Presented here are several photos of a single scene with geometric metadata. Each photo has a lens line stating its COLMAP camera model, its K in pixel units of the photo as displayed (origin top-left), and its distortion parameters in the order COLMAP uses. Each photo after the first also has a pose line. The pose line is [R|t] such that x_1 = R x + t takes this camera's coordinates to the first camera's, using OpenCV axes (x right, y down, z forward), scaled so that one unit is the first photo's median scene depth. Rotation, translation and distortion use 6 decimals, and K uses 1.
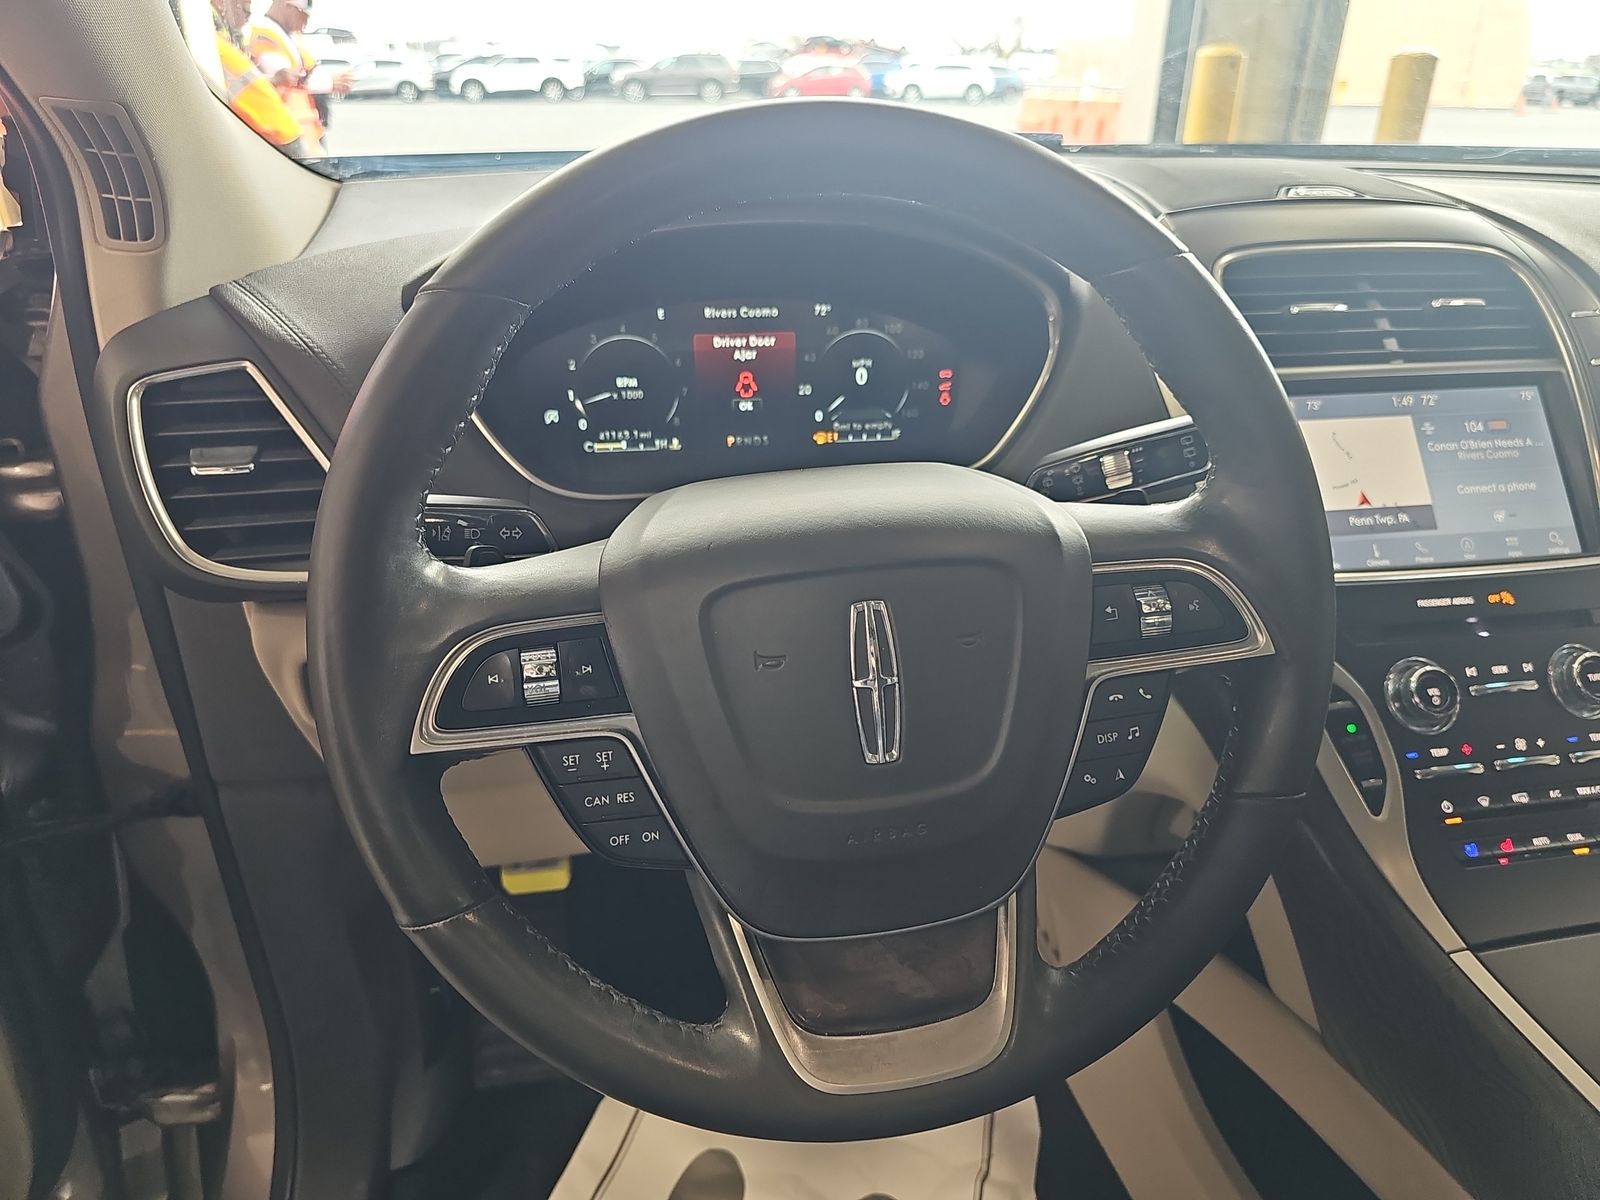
lens RADIAL K [[1060.0, 0, 800.0], [0, 1060.0, 600.0], [0, 0, 1]] dist [0.033643, -0.085338]
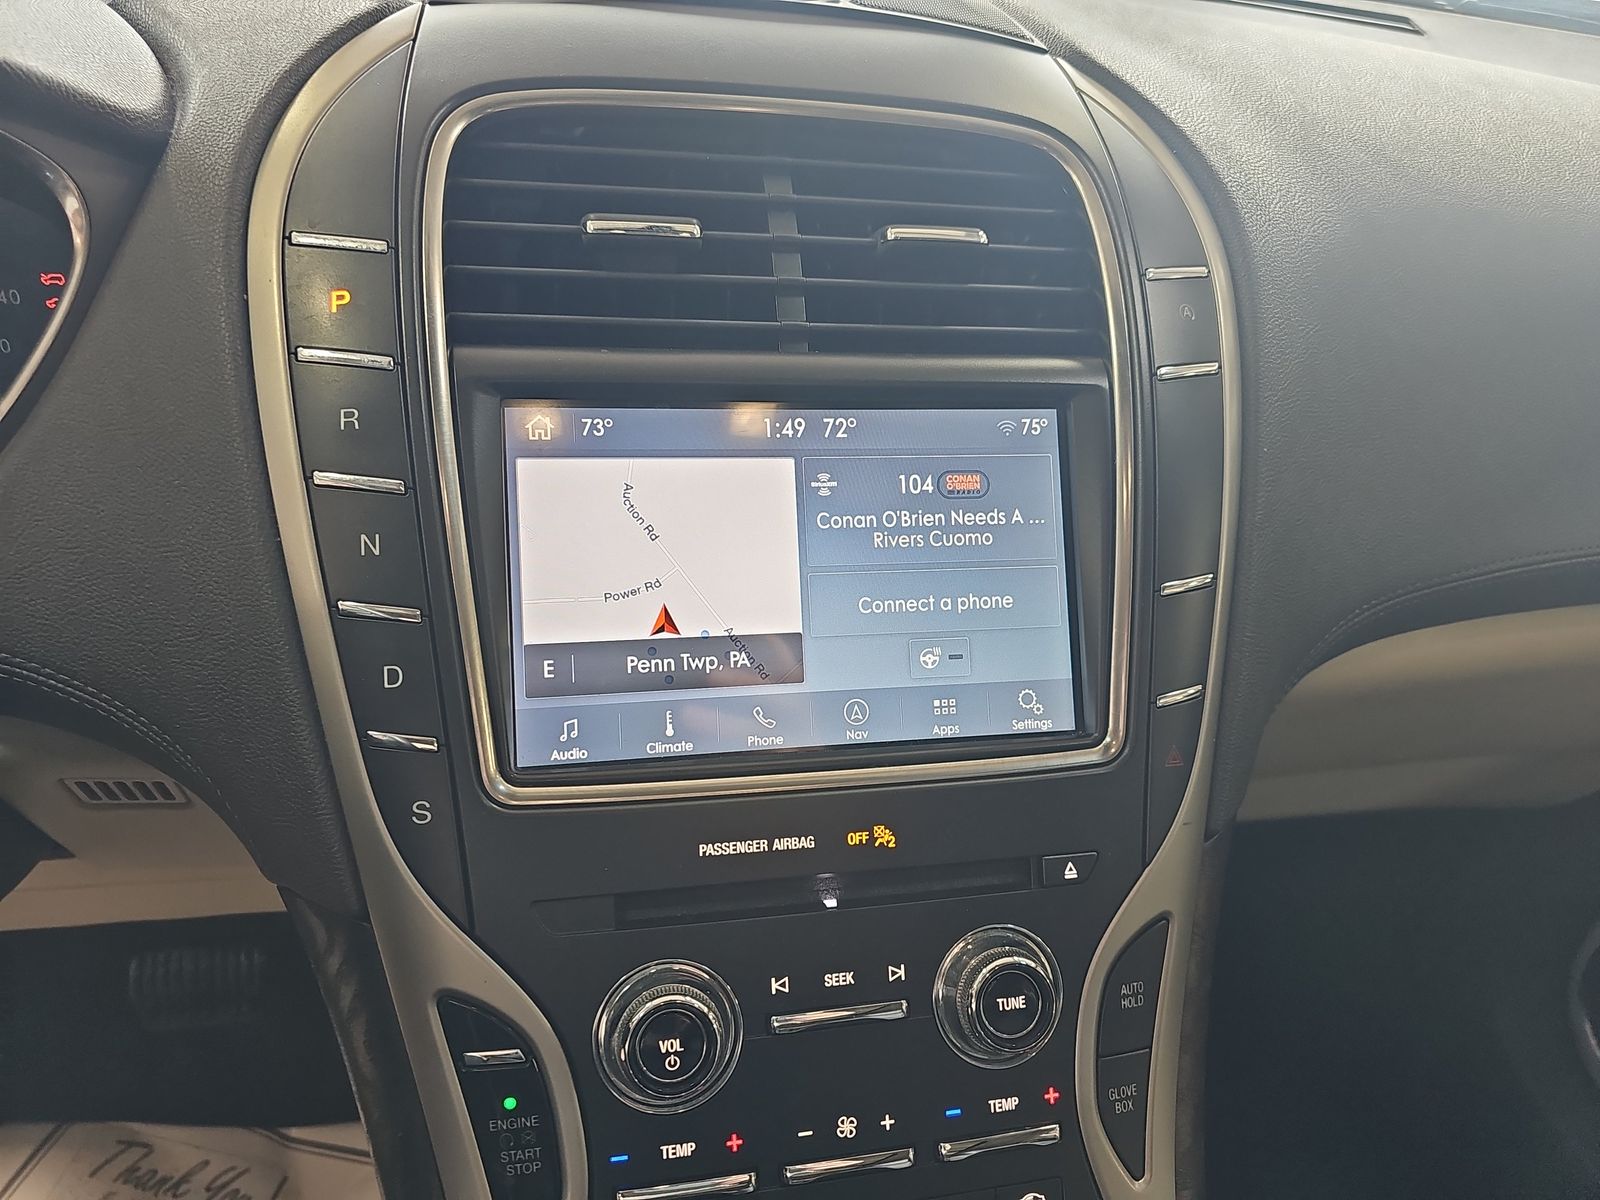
lens RADIAL K [[1060.0, 0, 800.0], [0, 1060.0, 600.0], [0, 0, 1]] dist [0.033643, -0.085338]
pose [[0.992463, 0.055613, 0.109201, 0.589977], [-0.073583, 0.983014, 0.168131, -0.217325], [-0.097996, -0.174899, 0.979697, 0.525180]]
